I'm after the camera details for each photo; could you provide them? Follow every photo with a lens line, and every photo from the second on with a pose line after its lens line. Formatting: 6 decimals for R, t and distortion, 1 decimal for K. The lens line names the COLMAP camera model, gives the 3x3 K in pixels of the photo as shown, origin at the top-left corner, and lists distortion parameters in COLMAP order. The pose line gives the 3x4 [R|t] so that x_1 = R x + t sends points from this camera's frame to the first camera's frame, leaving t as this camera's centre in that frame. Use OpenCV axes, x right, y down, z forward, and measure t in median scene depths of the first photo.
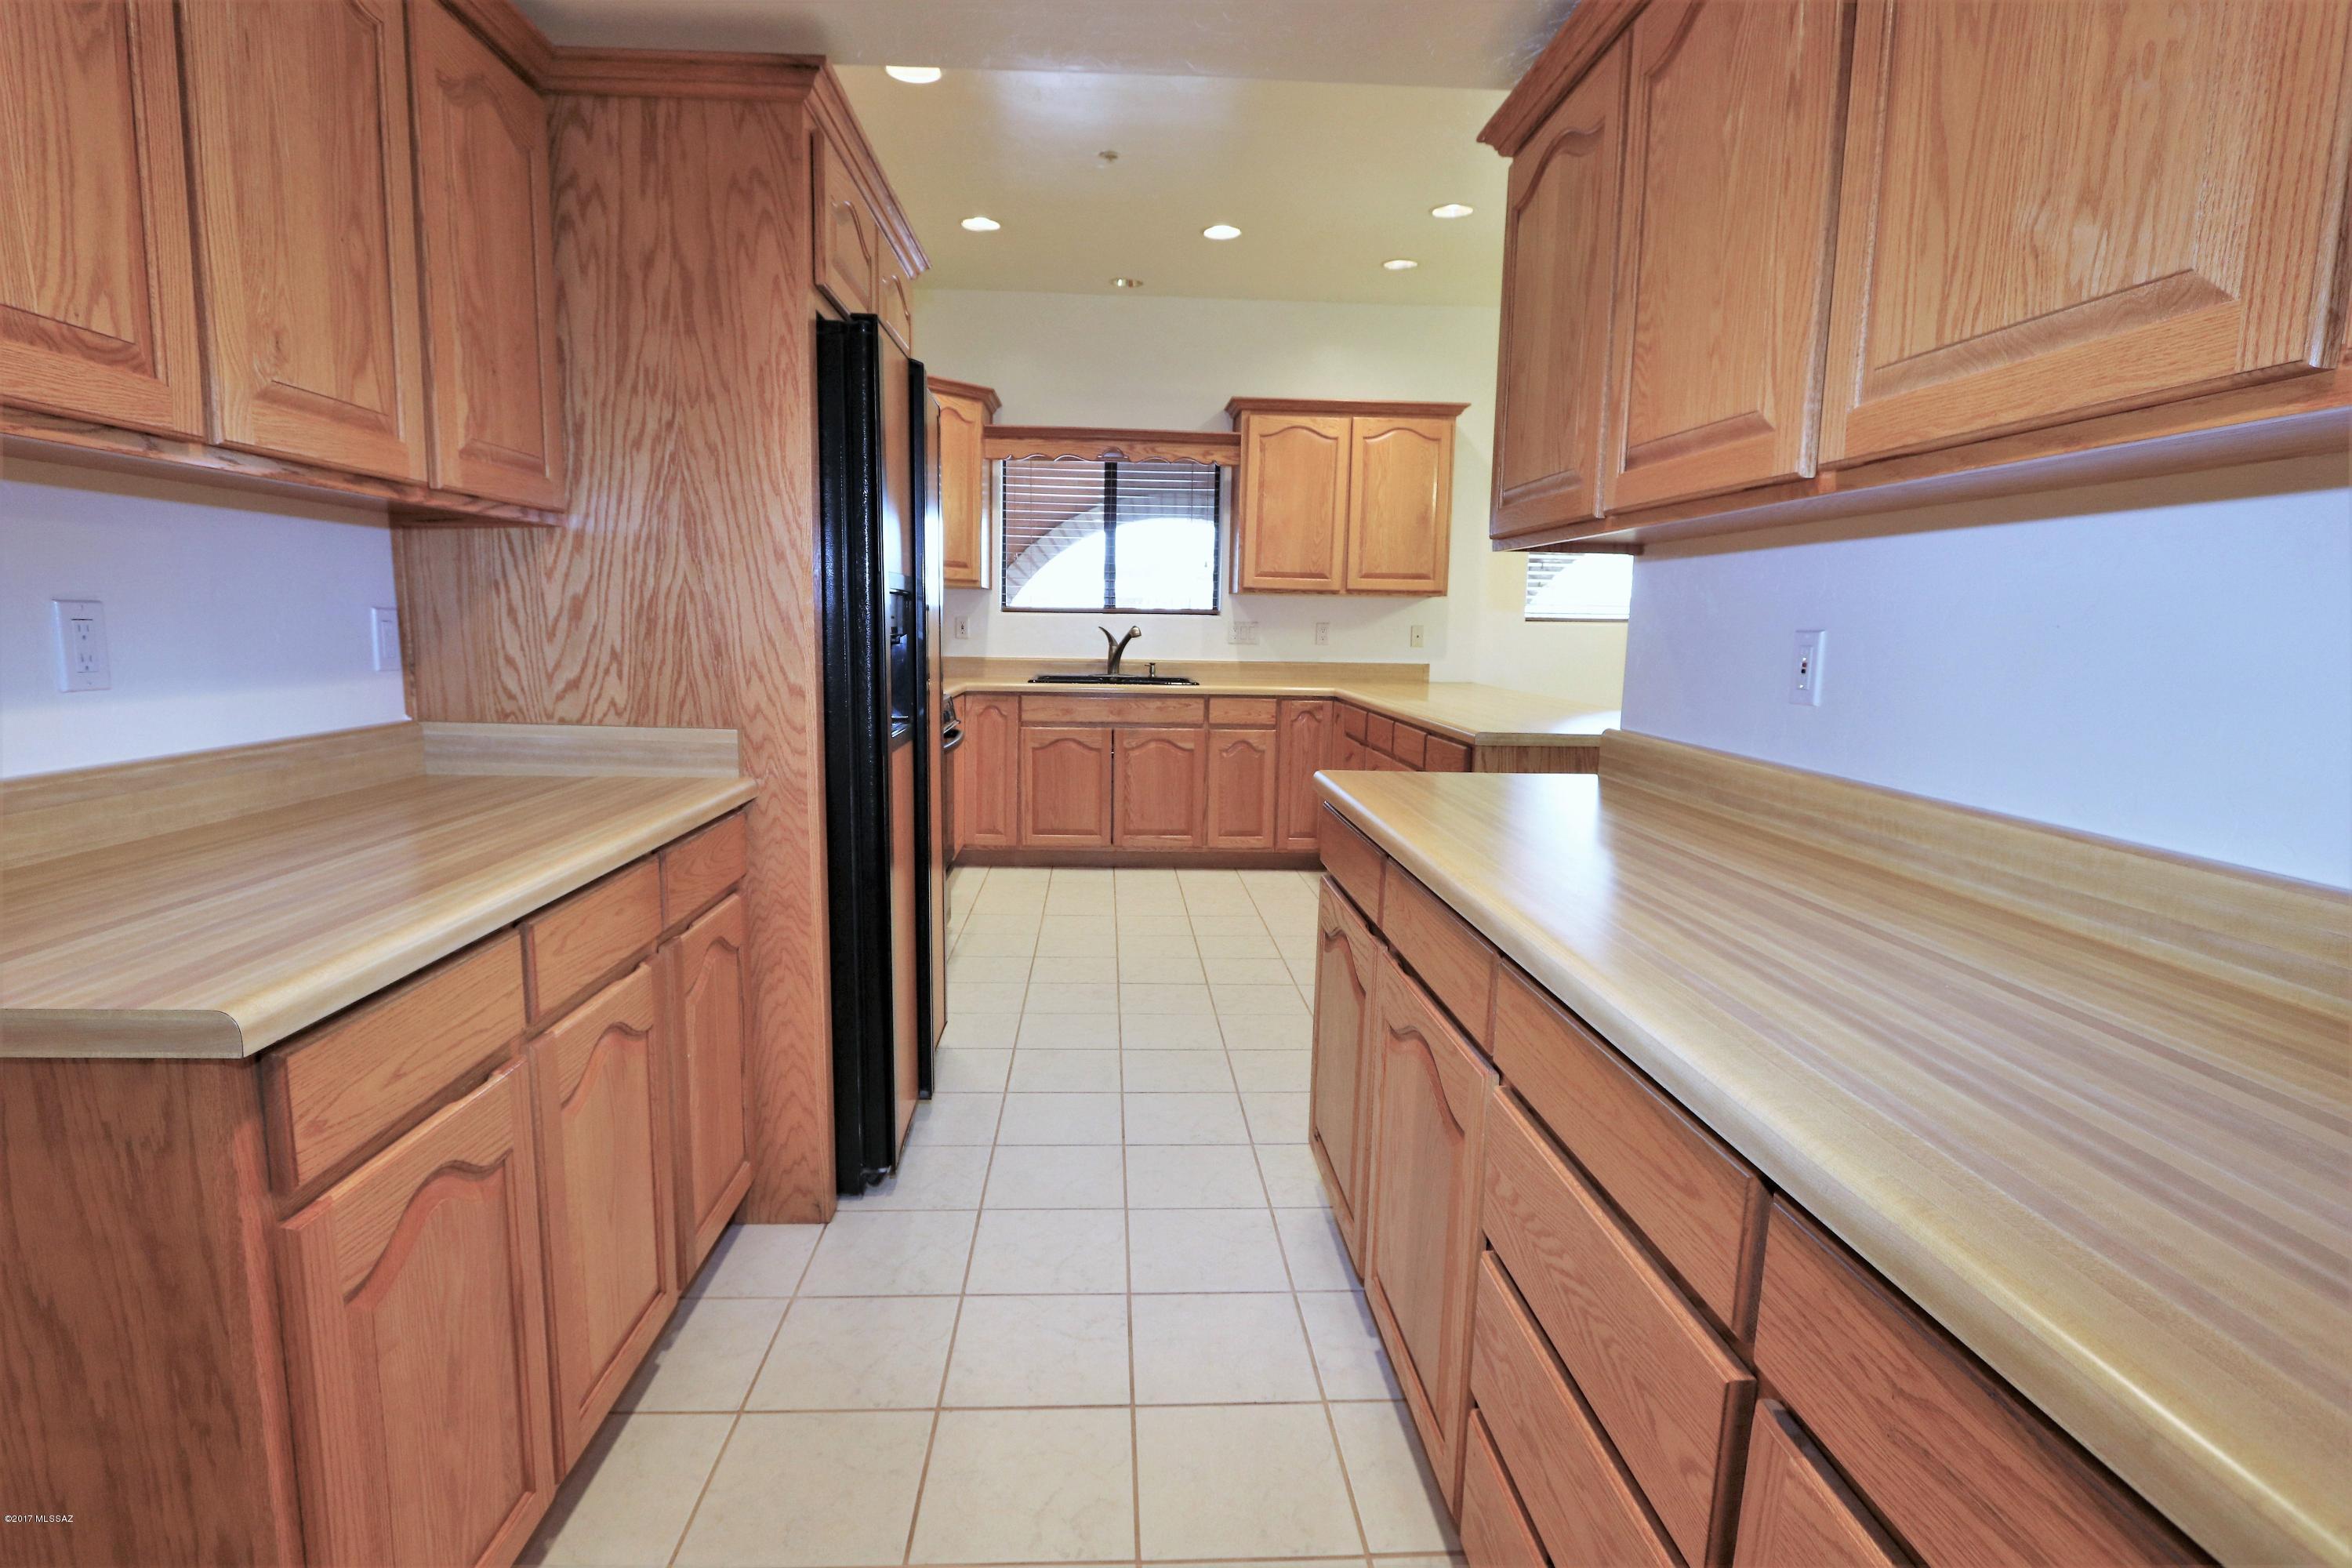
lens RADIAL K [[1147.9, 0, 1162.9], [0, 1147.9, 785.8], [0, 0, 1]] dist [-0.017691, 0.001963]
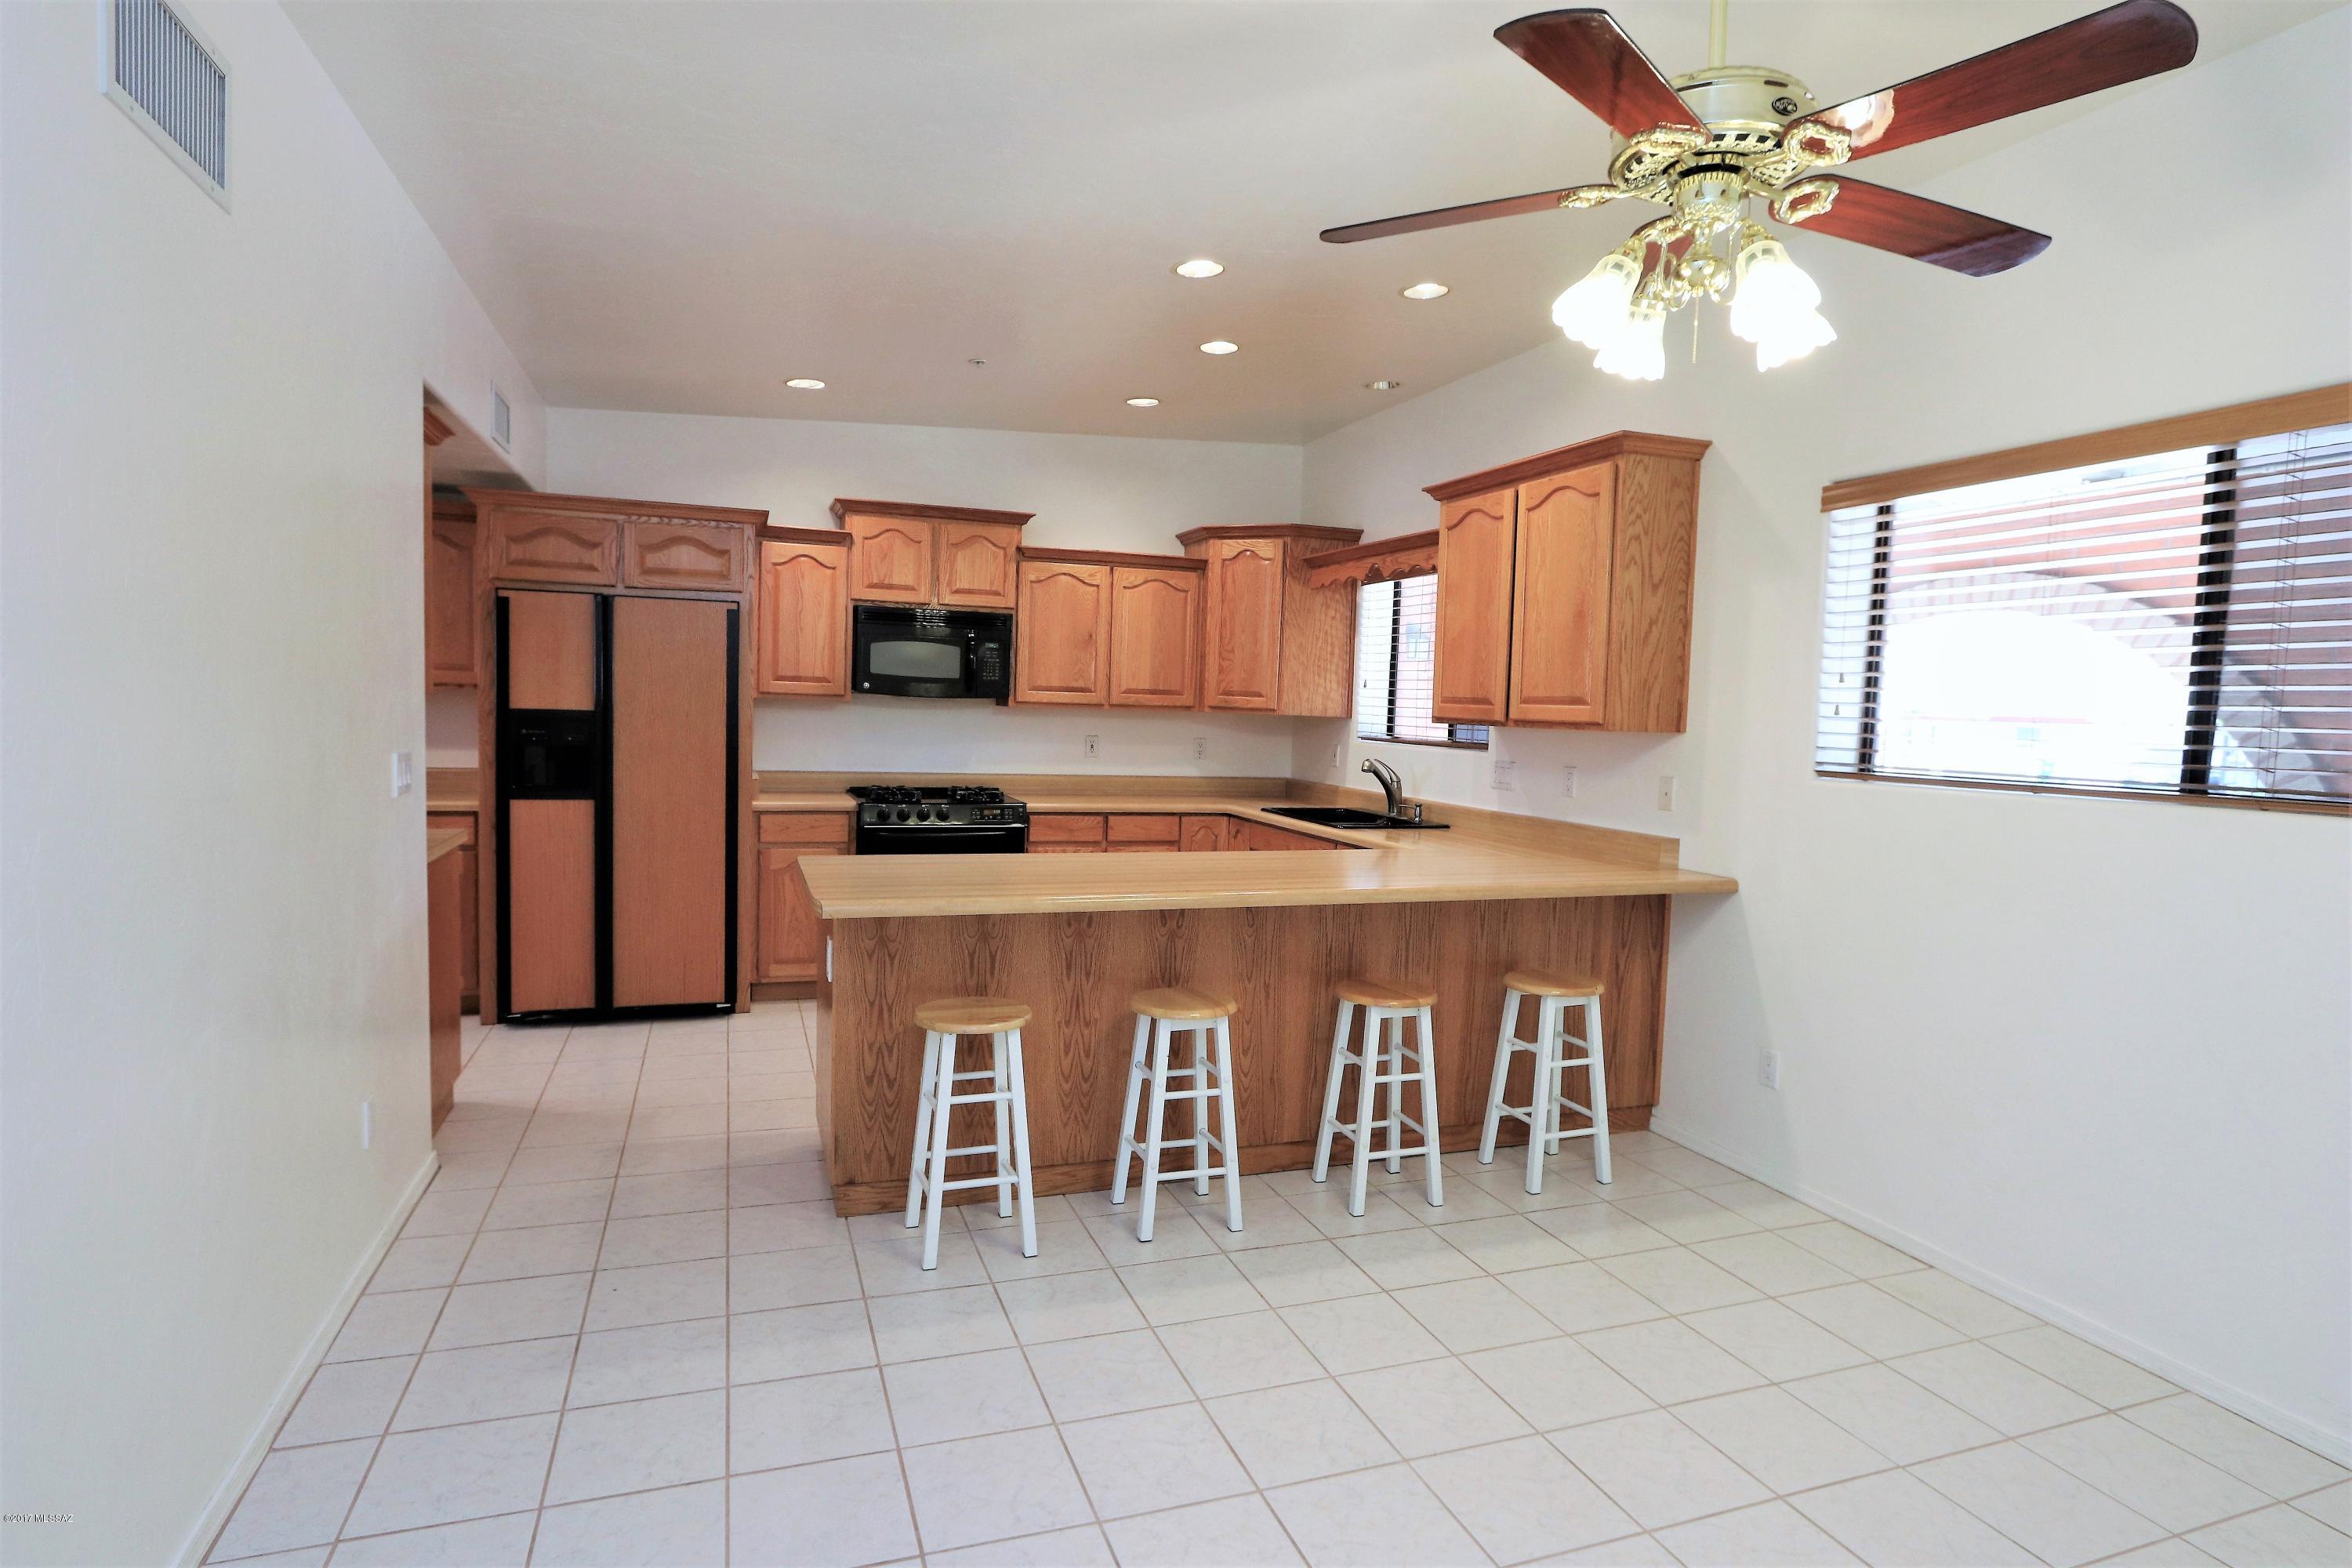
lens RADIAL K [[1232.4, 0, 1162.9], [0, 1232.4, 788.5], [0, 0, 1]] dist [-0.022255, 0.008547]
pose [[0.285497, 0.059242, -0.956547, 0.878415], [-0.163169, 0.986520, 0.012398, -0.107522], [0.944387, 0.152539, 0.291315, 0.603876]]
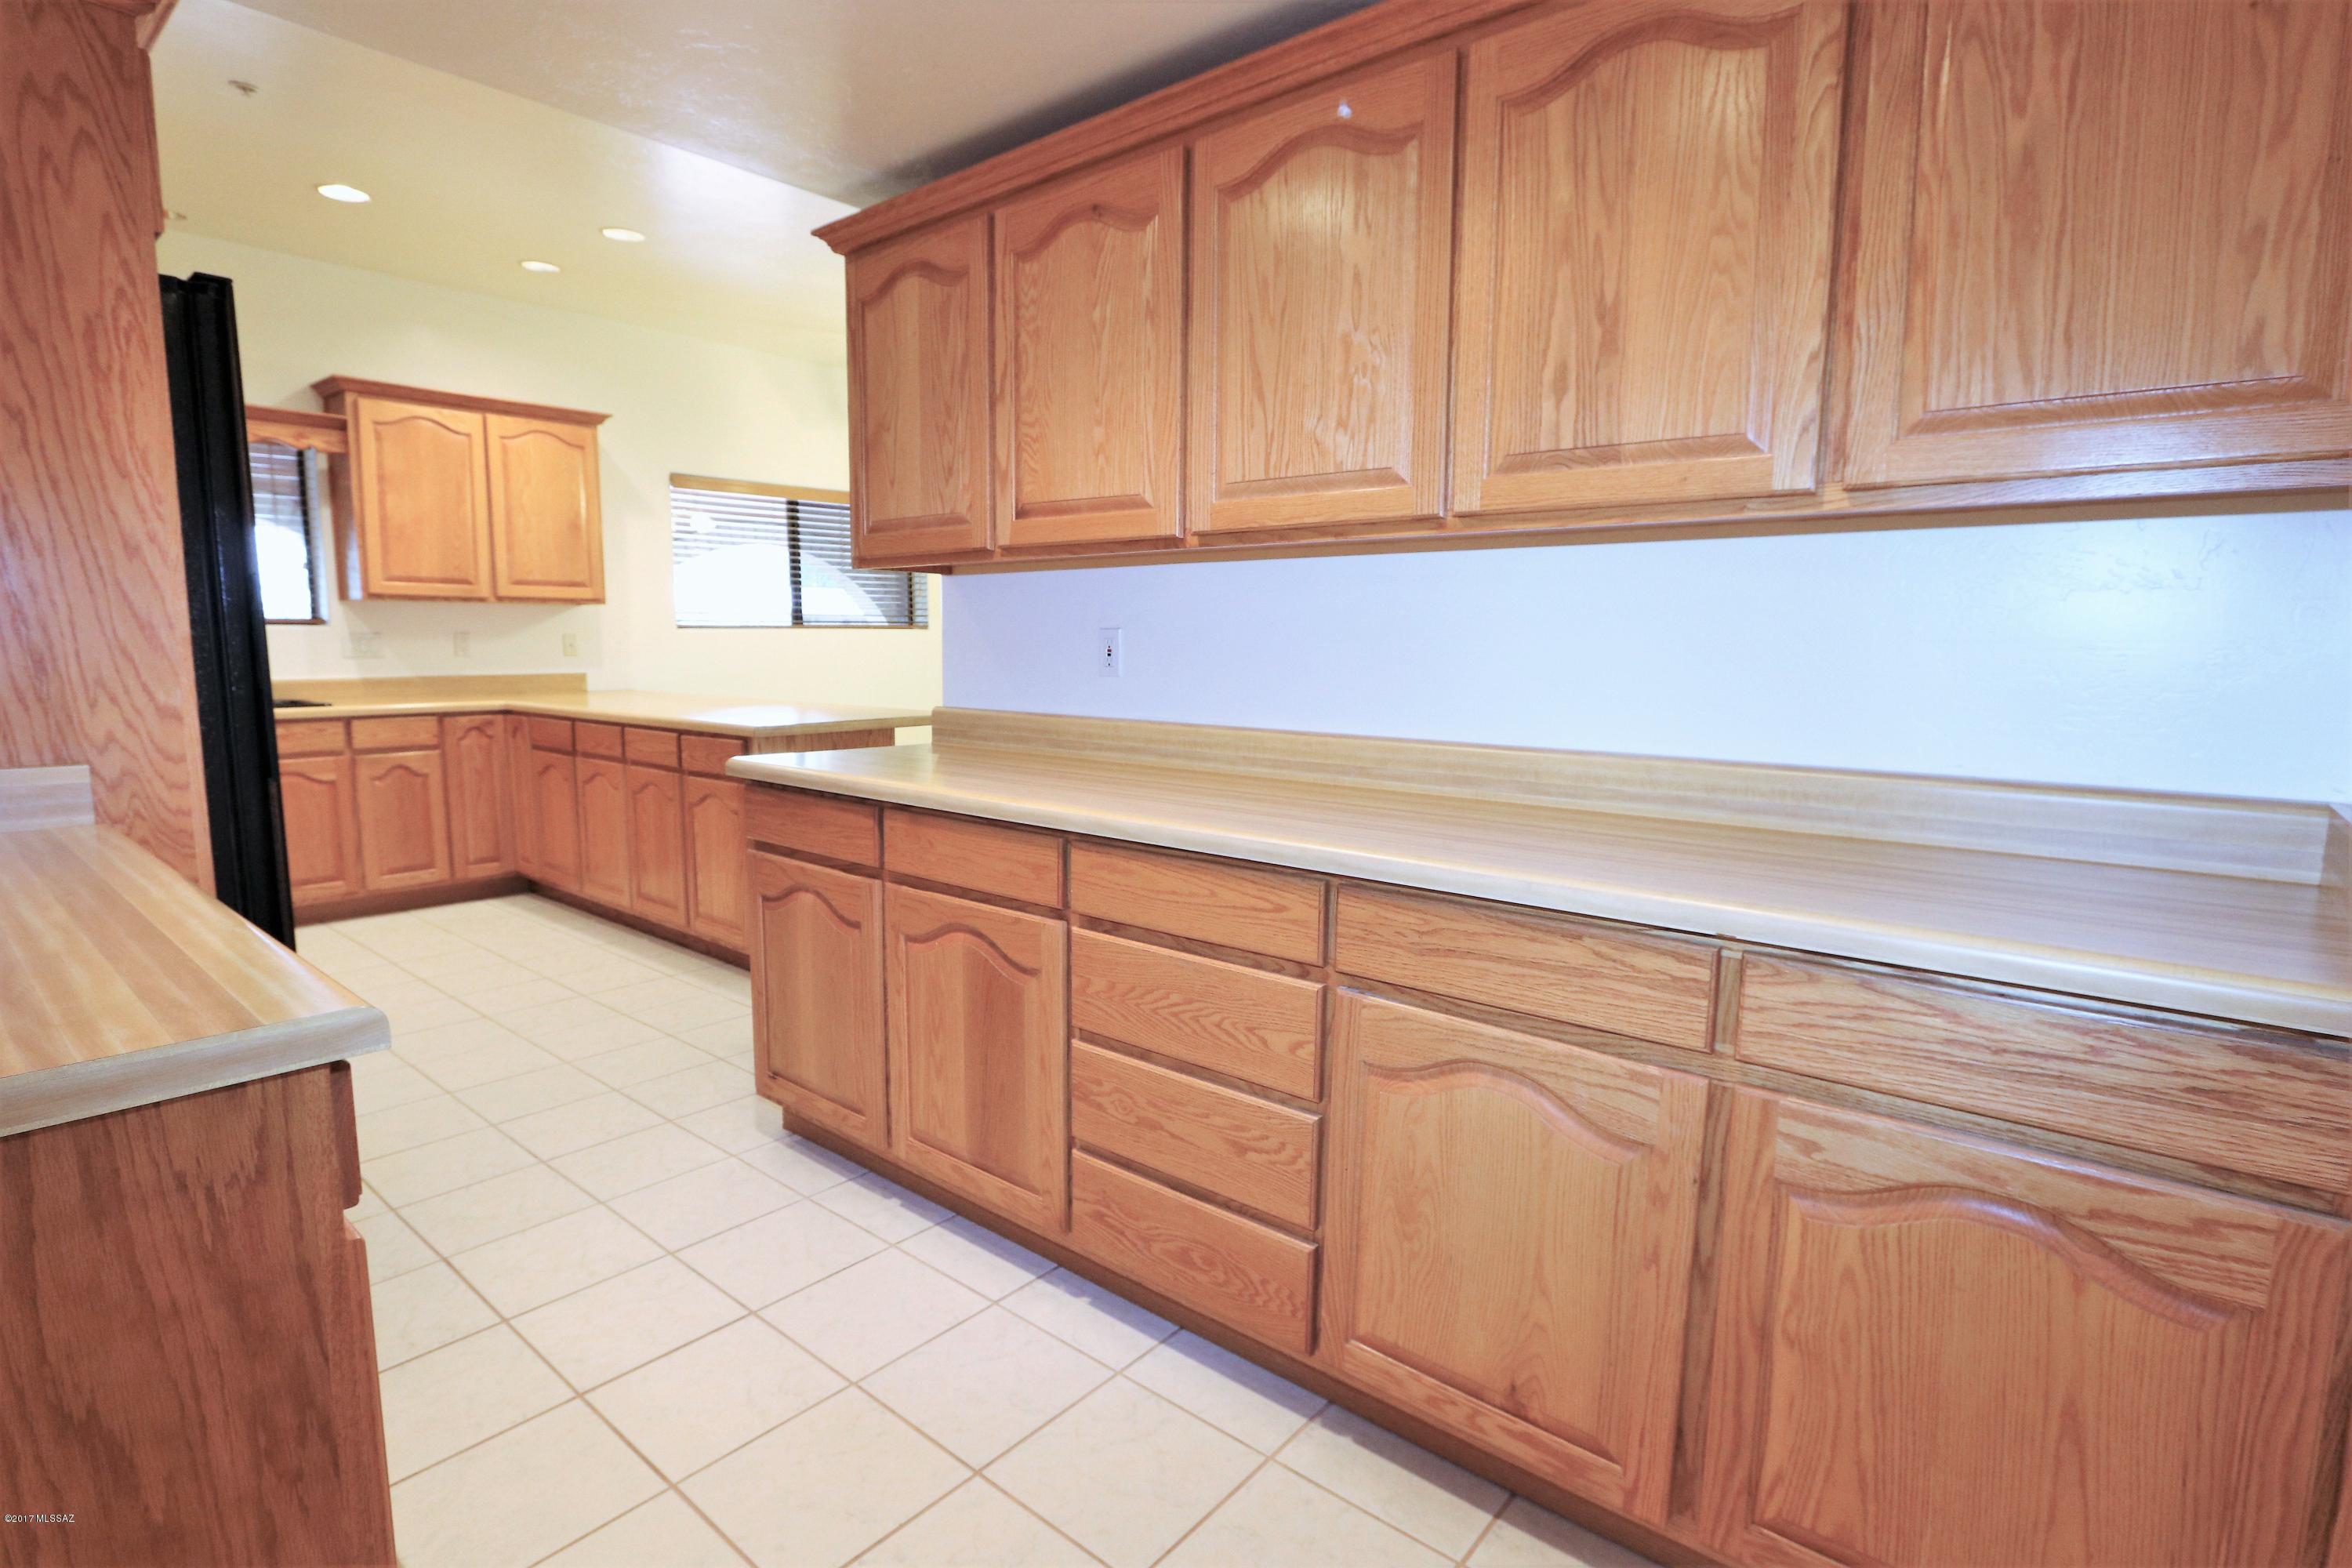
lens RADIAL K [[1147.9, 0, 1162.9], [0, 1147.9, 785.8], [0, 0, 1]] dist [-0.017691, 0.001963]
pose [[0.682506, -0.105315, 0.723253, -0.168179], [0.110713, 0.993042, 0.040125, 0.006617], [-0.722446, 0.052688, 0.689417, -0.035654]]
